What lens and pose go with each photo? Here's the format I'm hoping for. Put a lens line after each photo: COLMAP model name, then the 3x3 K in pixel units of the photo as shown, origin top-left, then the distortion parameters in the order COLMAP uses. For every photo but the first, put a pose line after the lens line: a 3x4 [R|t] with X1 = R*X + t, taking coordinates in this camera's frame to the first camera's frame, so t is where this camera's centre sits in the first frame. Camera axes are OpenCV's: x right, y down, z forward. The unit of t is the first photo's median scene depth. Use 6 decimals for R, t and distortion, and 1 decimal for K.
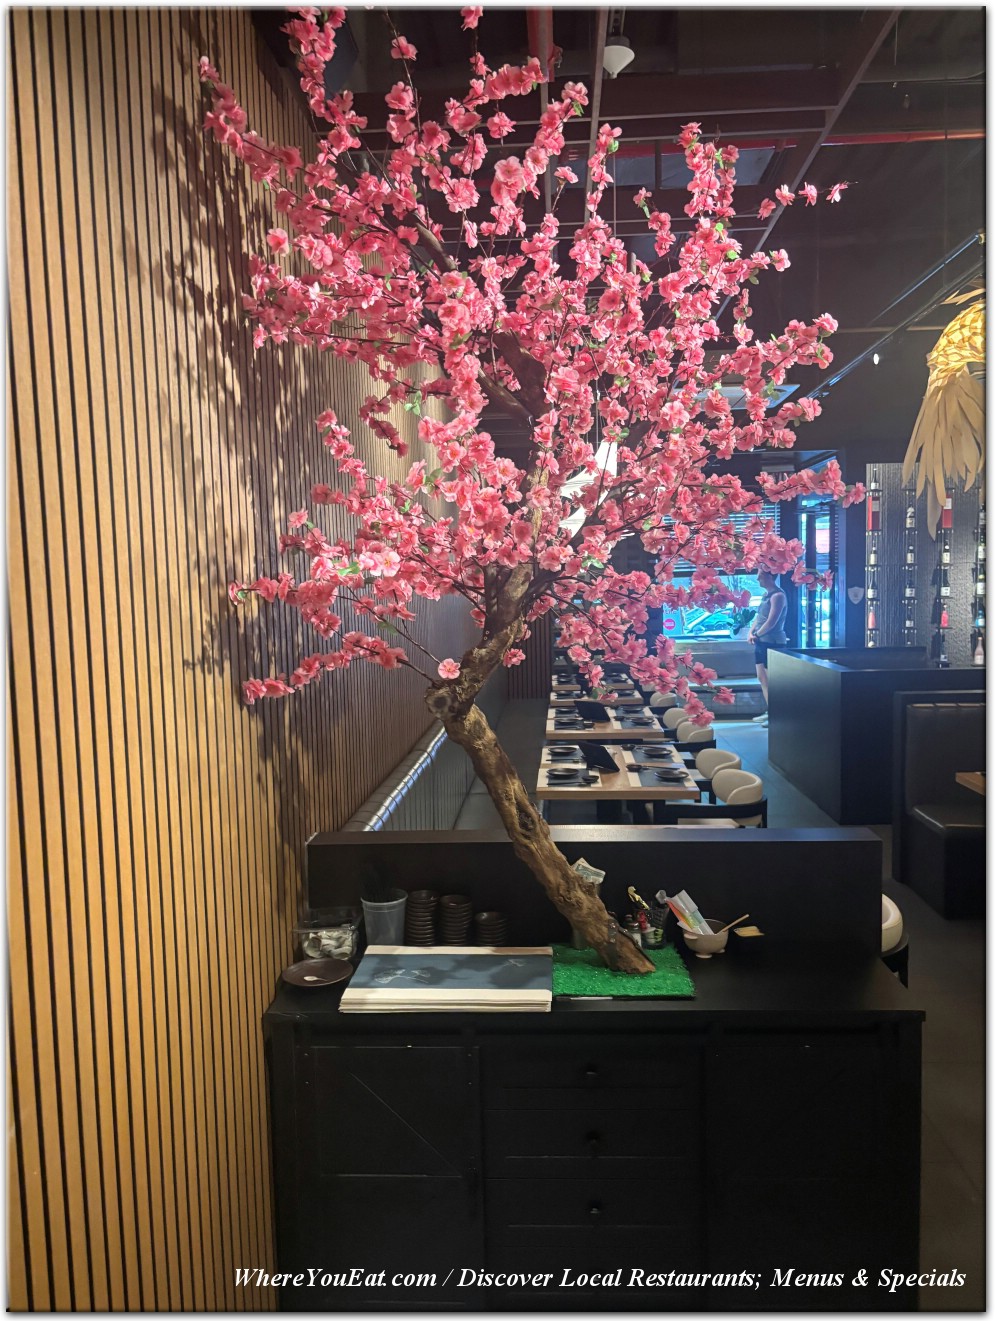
lens RADIAL K [[986.4, 0, 497.5], [0, 986.4, 660.5], [0, 0, 1]] dist [0.010268, -0.006920]
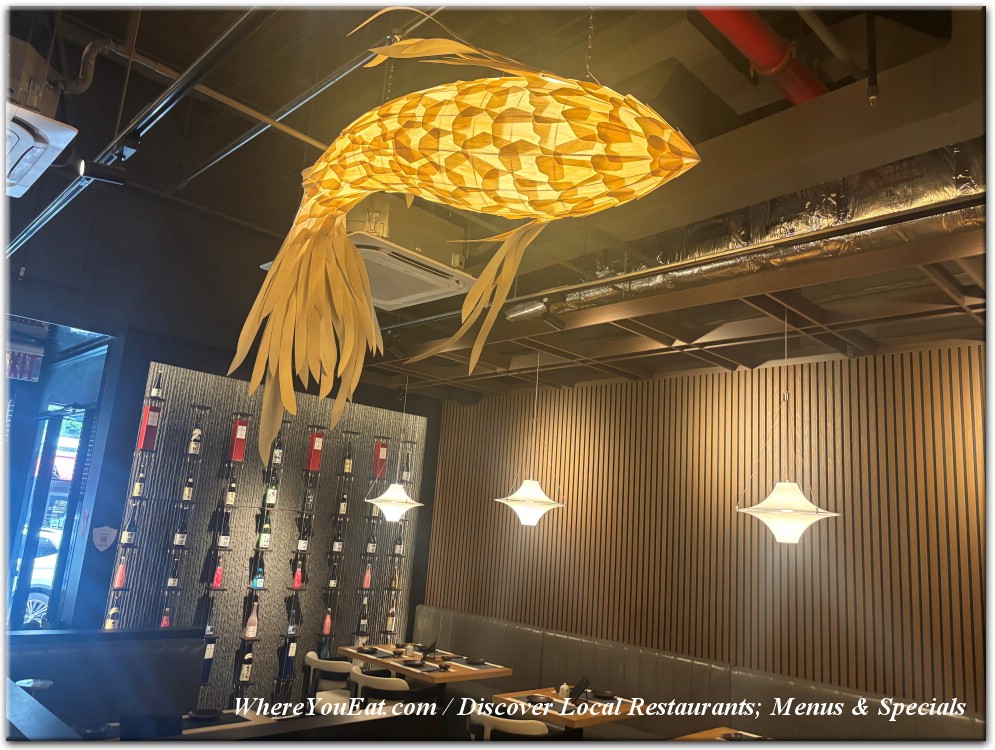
lens RADIAL K [[738.4, 0, 500.1], [0, 738.4, 370.2], [0, 0, 1]] dist [0.026018, -0.006647]
pose [[0.662728, 0.228902, 0.713019, 0.145732], [-0.029845, 0.959456, -0.280275, -0.041347], [-0.748266, 0.164466, 0.642689, 0.431807]]
